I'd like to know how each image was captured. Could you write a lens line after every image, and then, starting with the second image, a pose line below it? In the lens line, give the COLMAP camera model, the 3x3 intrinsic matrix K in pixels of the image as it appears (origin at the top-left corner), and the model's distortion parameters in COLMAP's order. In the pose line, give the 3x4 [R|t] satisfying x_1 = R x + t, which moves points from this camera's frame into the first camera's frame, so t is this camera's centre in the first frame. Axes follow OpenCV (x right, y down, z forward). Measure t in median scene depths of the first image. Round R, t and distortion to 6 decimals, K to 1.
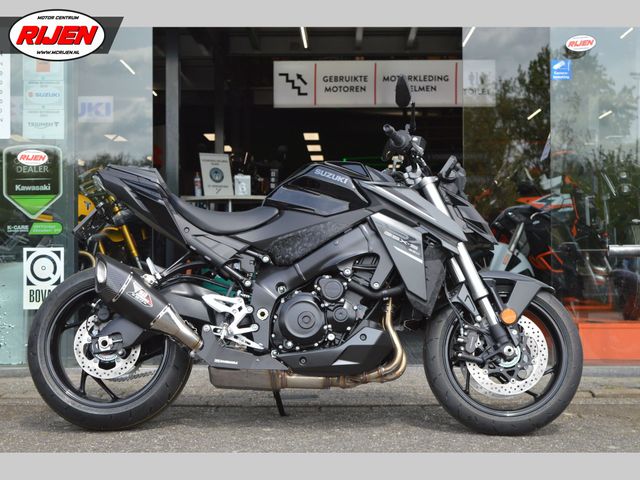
lens RADIAL K [[1339.1, 0, 317.9], [0, 1339.1, 242.1], [0, 0, 1]] dist [0.060970, 0.000000]
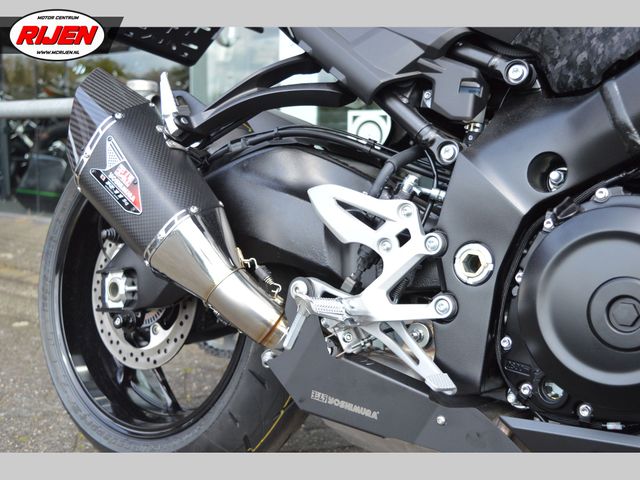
lens RADIAL K [[702.7, 0, 322.4], [0, 702.7, 236.9], [0, 0, 1]] dist [-0.069872, 0.000000]
pose [[0.837647, 0.087456, -0.539165, 0.011229], [-0.011855, 0.989777, 0.142130, 0.027227], [0.546083, -0.112663, 0.830121, 0.849877]]
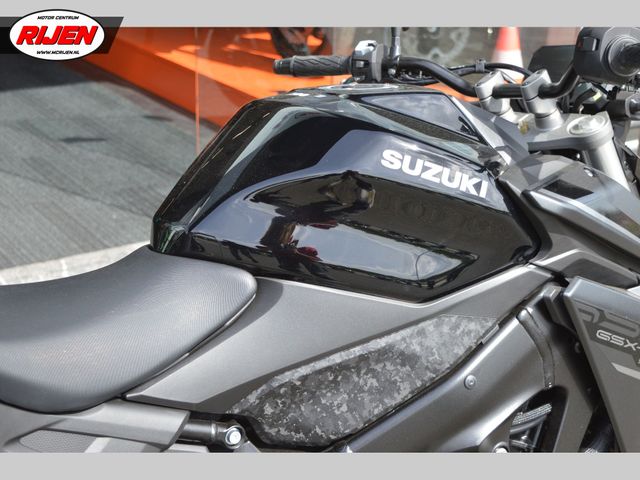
lens RADIAL K [[1130.1, 0, 320.7], [0, 1130.1, 238.5], [0, 0, 1]] dist [0.012164, 0.000000]
pose [[0.820623, -0.181104, 0.542013, -0.160205], [-0.043349, 0.925996, 0.375037, -0.133948], [-0.569823, -0.331260, 0.752043, 0.806383]]
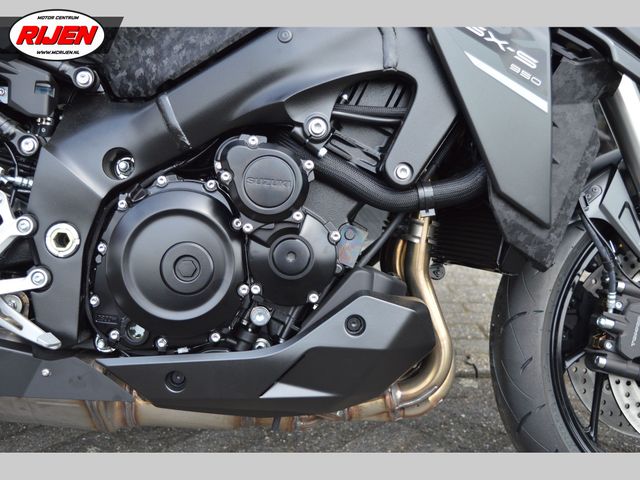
lens RADIAL K [[761.5, 0, 320.2], [0, 761.5, 237.2], [0, 0, 1]] dist [-0.056033, 0.000000]
pose [[0.995946, 0.032242, 0.083974, 0.008126], [-0.047408, 0.981516, 0.185414, 0.013924], [-0.076444, -0.188644, 0.979066, 0.795712]]
